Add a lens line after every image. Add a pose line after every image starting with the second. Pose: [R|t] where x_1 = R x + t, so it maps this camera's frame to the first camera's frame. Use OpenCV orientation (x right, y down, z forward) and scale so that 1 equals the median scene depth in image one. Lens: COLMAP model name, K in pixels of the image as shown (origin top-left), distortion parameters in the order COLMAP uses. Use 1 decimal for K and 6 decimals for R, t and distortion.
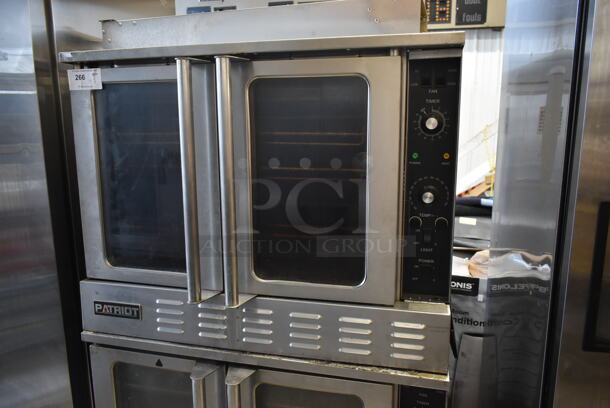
lens RADIAL K [[472.1, 0, 306.6], [0, 472.1, 202.3], [0, 0, 1]] dist [-0.018424, -0.004534]
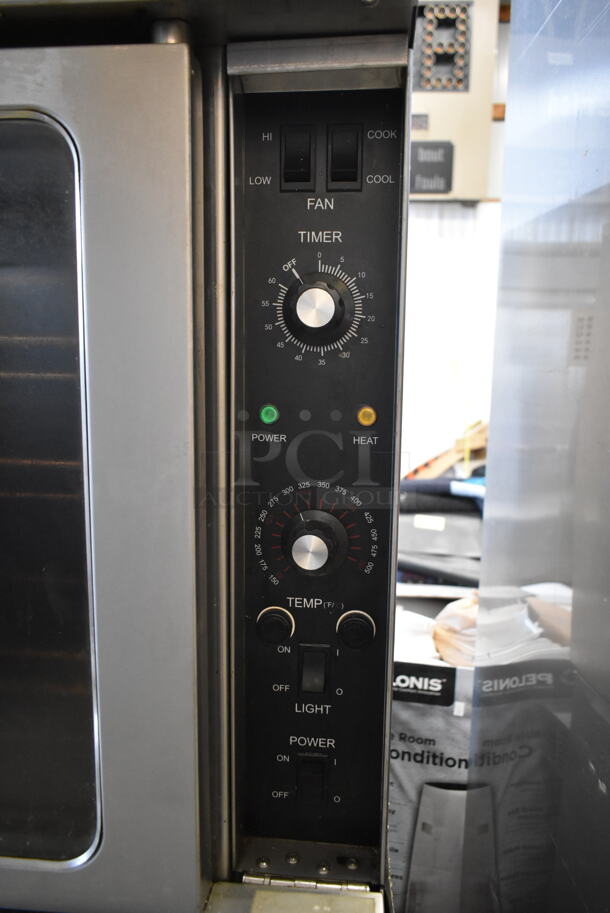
lens RADIAL K [[706.6, 0, 297.1], [0, 706.6, 448.4], [0, 0, 1]] dist [-0.018424, -0.004534]
pose [[0.989041, -0.004029, 0.147588, 0.166616], [0.008929, 0.999430, -0.032549, -0.056887], [-0.147373, 0.033510, 0.988513, 0.500516]]
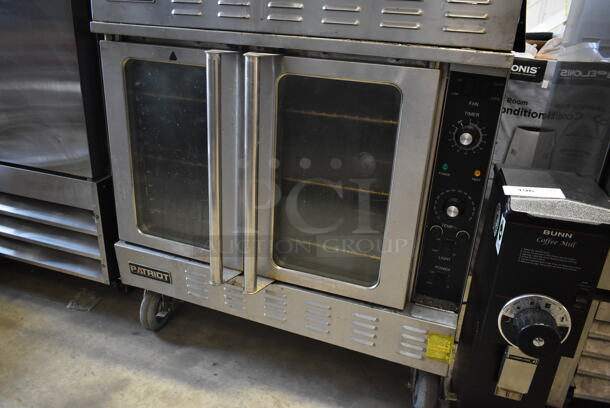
lens RADIAL K [[472.1, 0, 305.9], [0, 472.1, 205.3], [0, 0, 1]] dist [-0.018424, -0.004534]
pose [[0.992382, 0.097527, -0.075270, 0.029247], [-0.080177, 0.975168, 0.206445, 0.435896], [0.093535, -0.198838, 0.975559, 0.110081]]
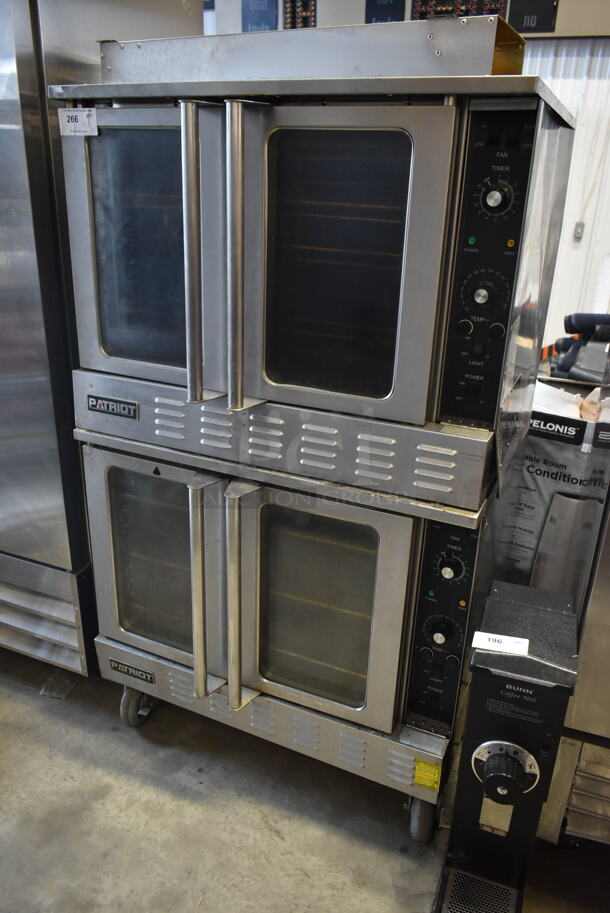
lens RADIAL K [[706.6, 0, 301.4], [0, 706.6, 456.8], [0, 0, 1]] dist [-0.018424, -0.004534]
pose [[0.984246, 0.100725, -0.145308, 0.145569], [-0.068836, 0.975316, 0.209812, 0.023644], [0.162854, -0.196504, 0.966884, -0.230615]]
